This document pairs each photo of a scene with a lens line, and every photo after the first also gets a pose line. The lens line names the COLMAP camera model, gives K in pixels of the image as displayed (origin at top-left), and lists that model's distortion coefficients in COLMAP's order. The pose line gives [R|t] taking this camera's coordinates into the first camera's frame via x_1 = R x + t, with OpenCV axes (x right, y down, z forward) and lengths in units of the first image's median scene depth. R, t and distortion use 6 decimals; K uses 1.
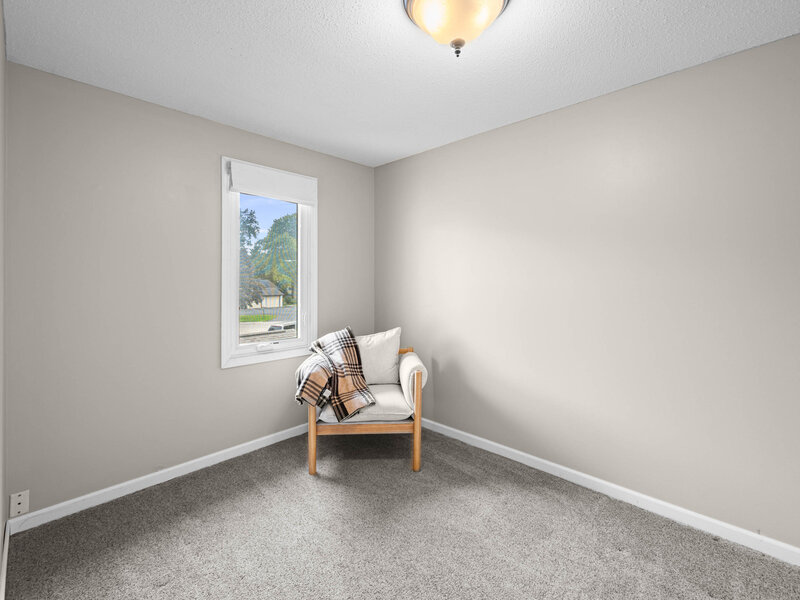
lens RADIAL K [[364.7, 0, 399.6], [0, 364.7, 287.7], [0, 0, 1]] dist [-0.001730, 0.000016]
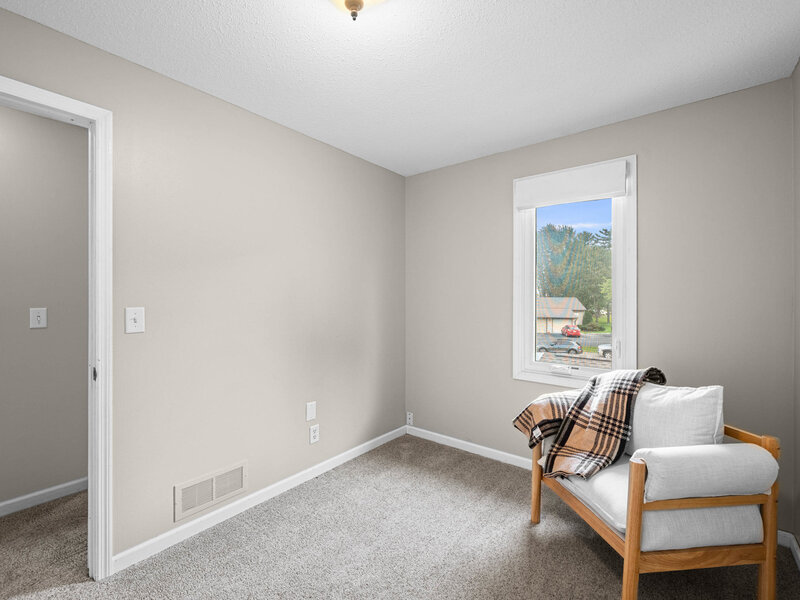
lens RADIAL K [[364.1, 0, 398.8], [0, 364.1, 303.2], [0, 0, 1]] dist [-0.001154, -0.000299]
pose [[0.079768, 0.019336, -0.996626, 0.540146], [-0.017665, 0.999682, 0.017981, -0.012510], [0.996657, 0.016171, 0.080084, 0.565094]]
